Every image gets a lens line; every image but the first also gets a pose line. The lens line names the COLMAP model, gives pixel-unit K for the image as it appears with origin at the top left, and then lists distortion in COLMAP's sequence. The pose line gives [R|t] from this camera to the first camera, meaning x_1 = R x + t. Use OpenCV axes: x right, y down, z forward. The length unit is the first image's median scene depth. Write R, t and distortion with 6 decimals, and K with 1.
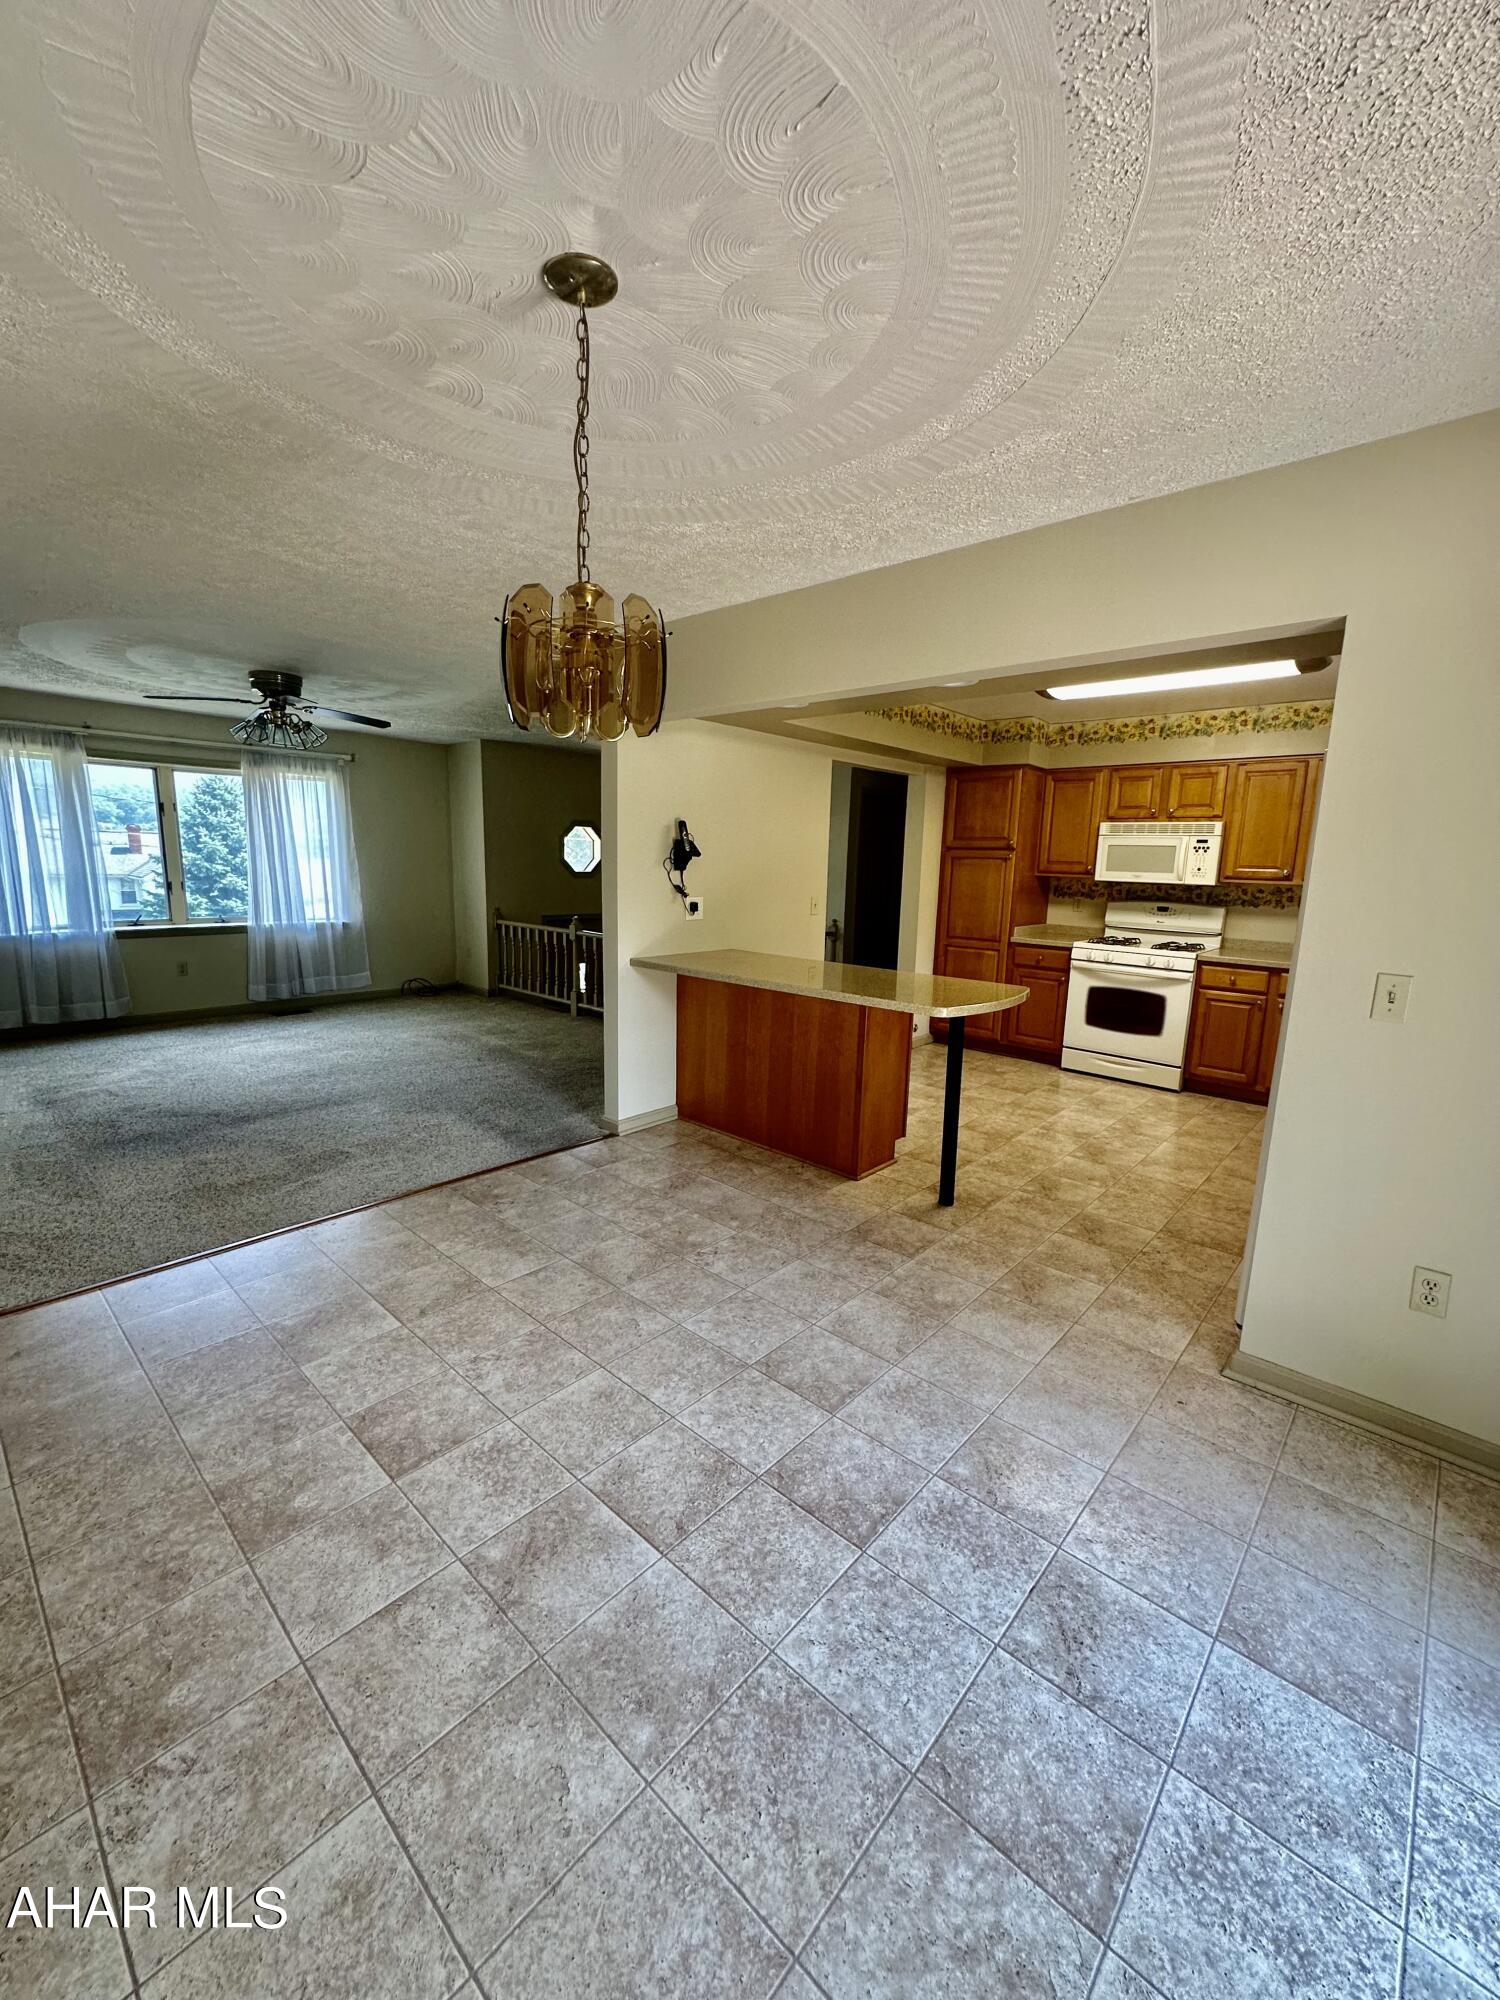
lens RADIAL K [[801.6, 0, 750.0], [0, 801.6, 1000.0], [0, 0, 1]] dist [-0.002940, 0.000853]
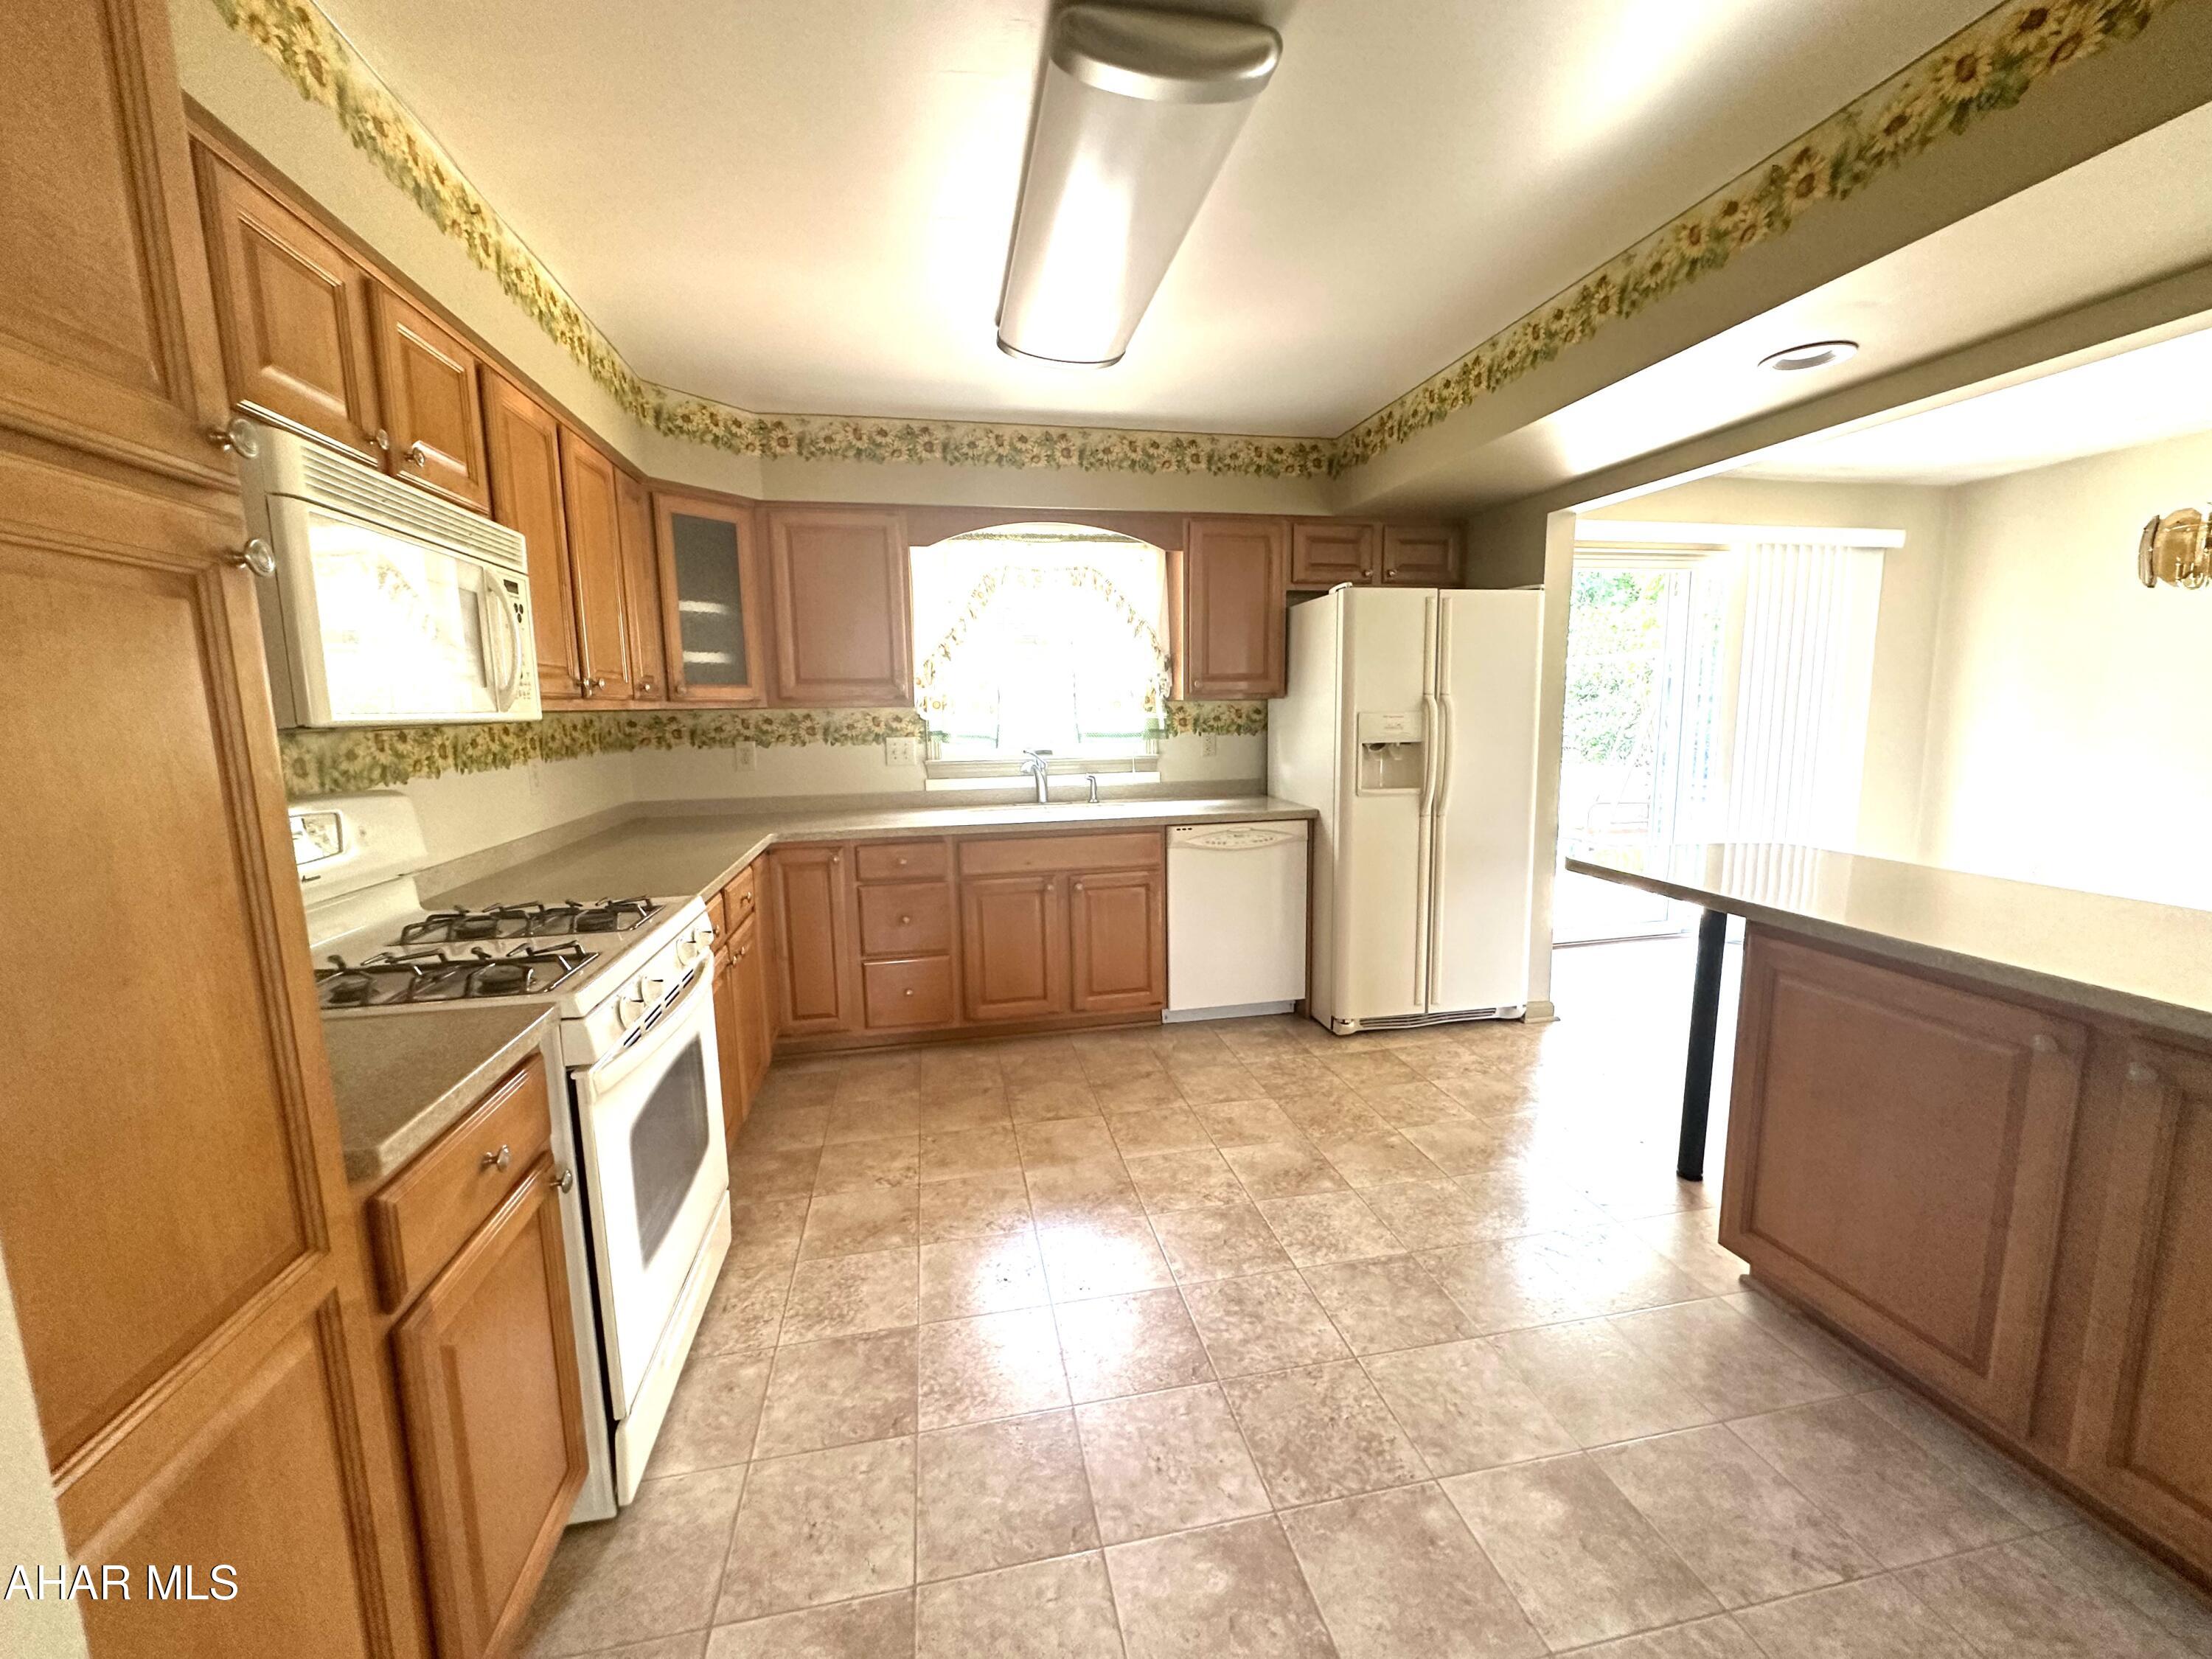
lens RADIAL K [[886.6, 0, 1106.0], [0, 886.6, 829.5], [0, 0, 1]] dist [-0.002940, 0.000853]
pose [[-0.806193, -0.088911, 0.584934, 0.191790], [0.102588, 0.952662, 0.286199, -0.225234], [-0.582691, 0.290739, -0.758908, 1.442012]]
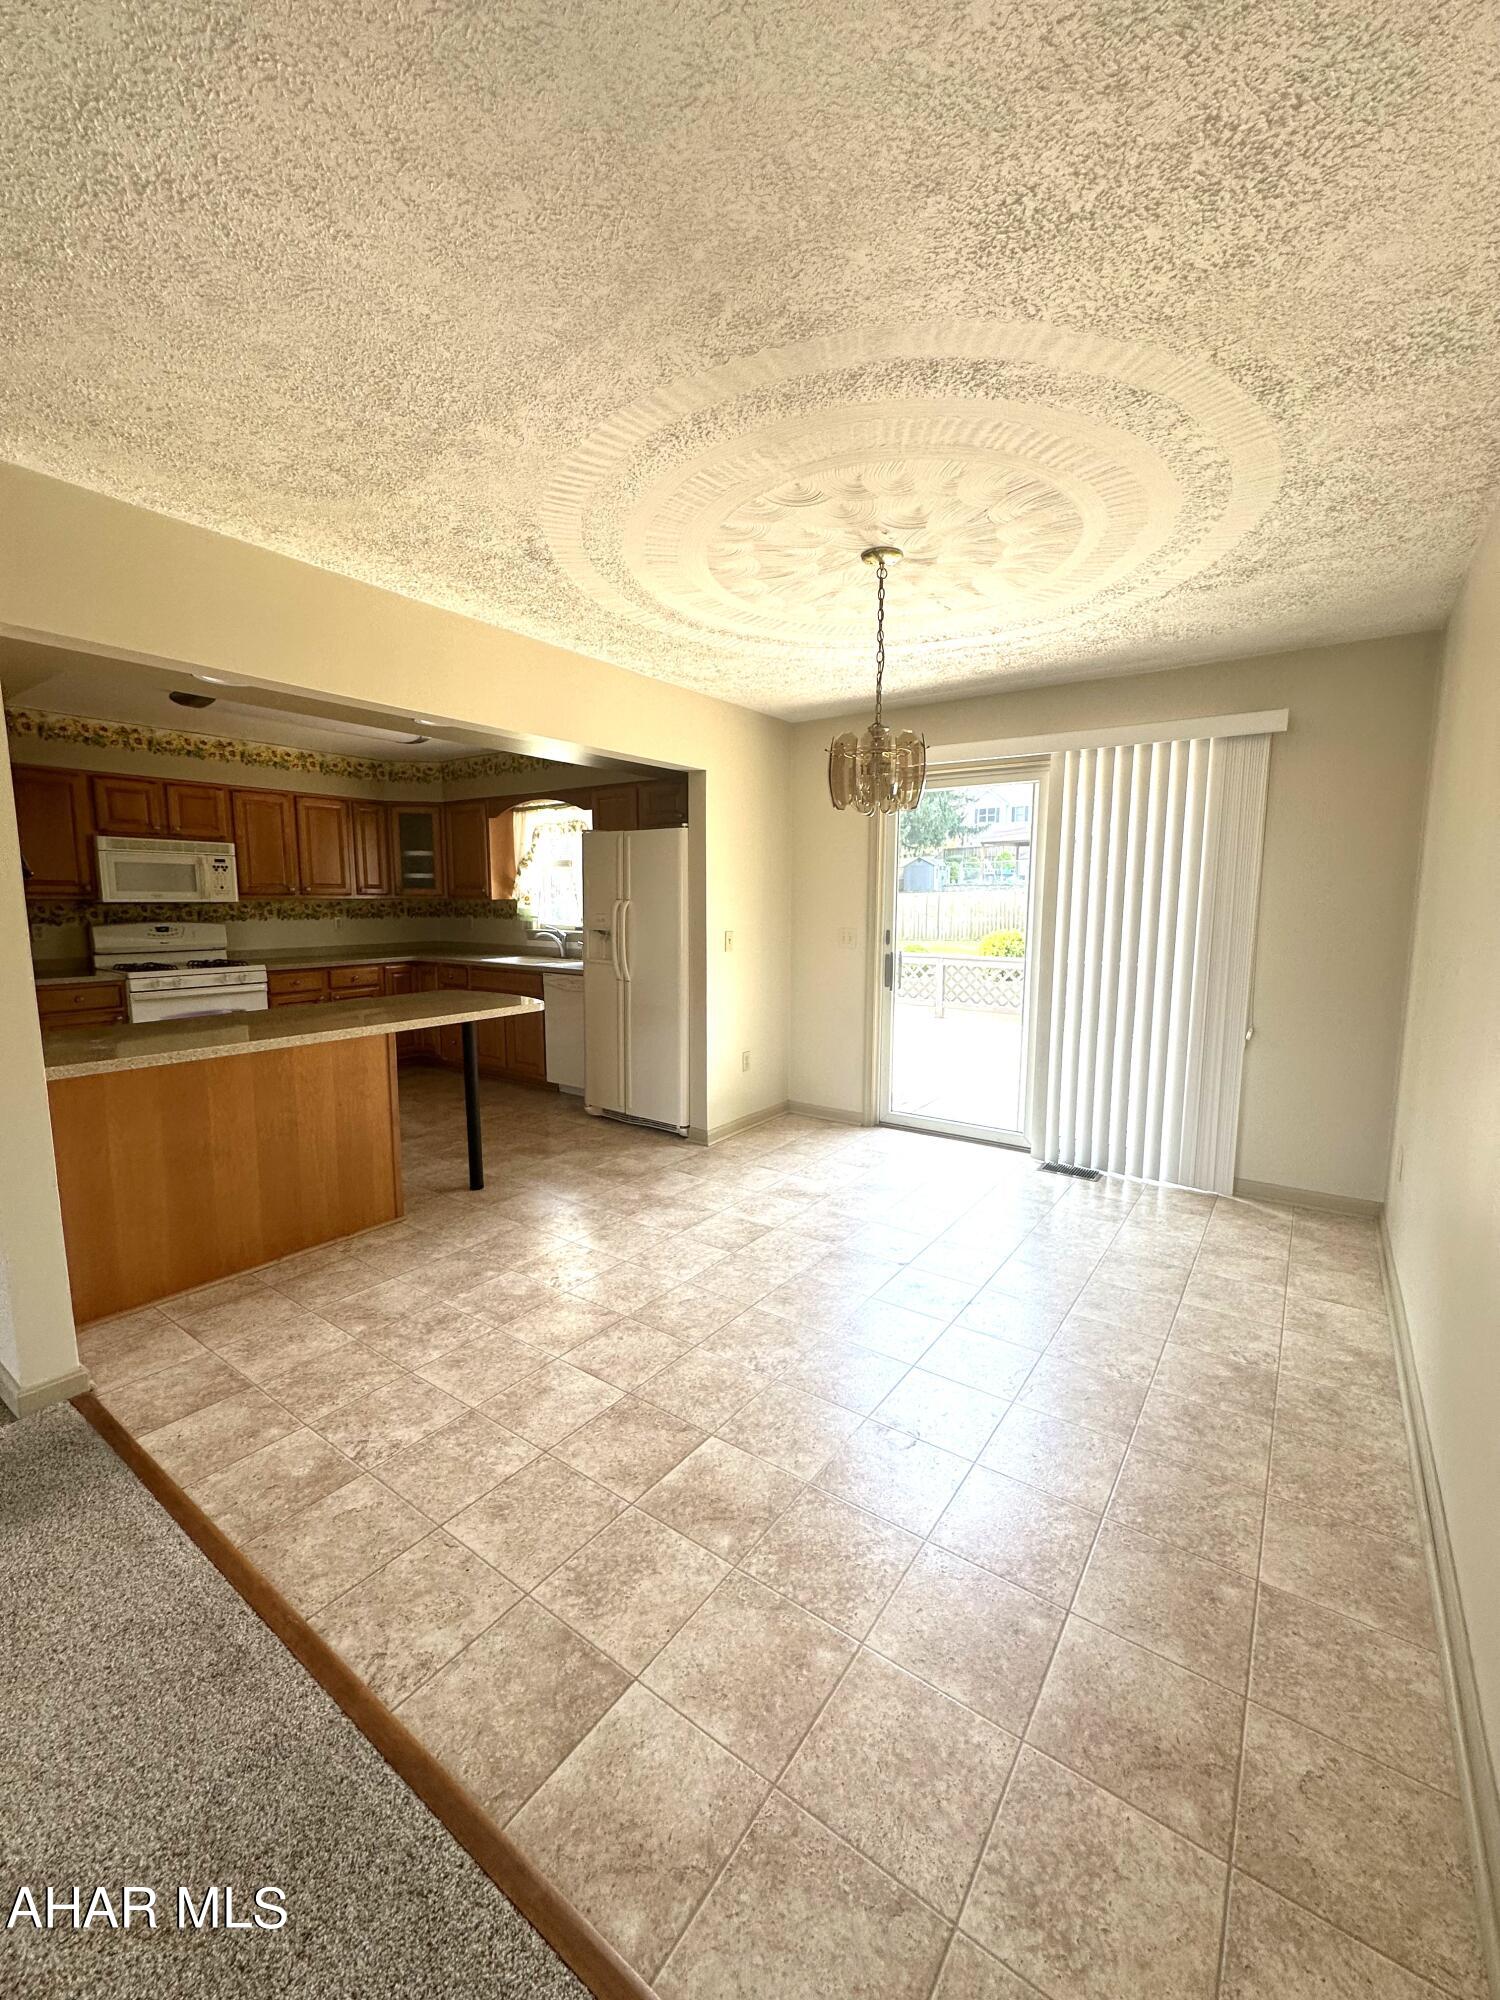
lens RADIAL K [[801.6, 0, 750.0], [0, 801.6, 1000.0], [0, 0, 1]] dist [-0.002940, 0.000853]
pose [[-0.117759, -0.152842, 0.981209, -0.707345], [0.166243, 0.971106, 0.171220, -0.106746], [-0.979028, 0.183282, -0.088948, 0.560114]]
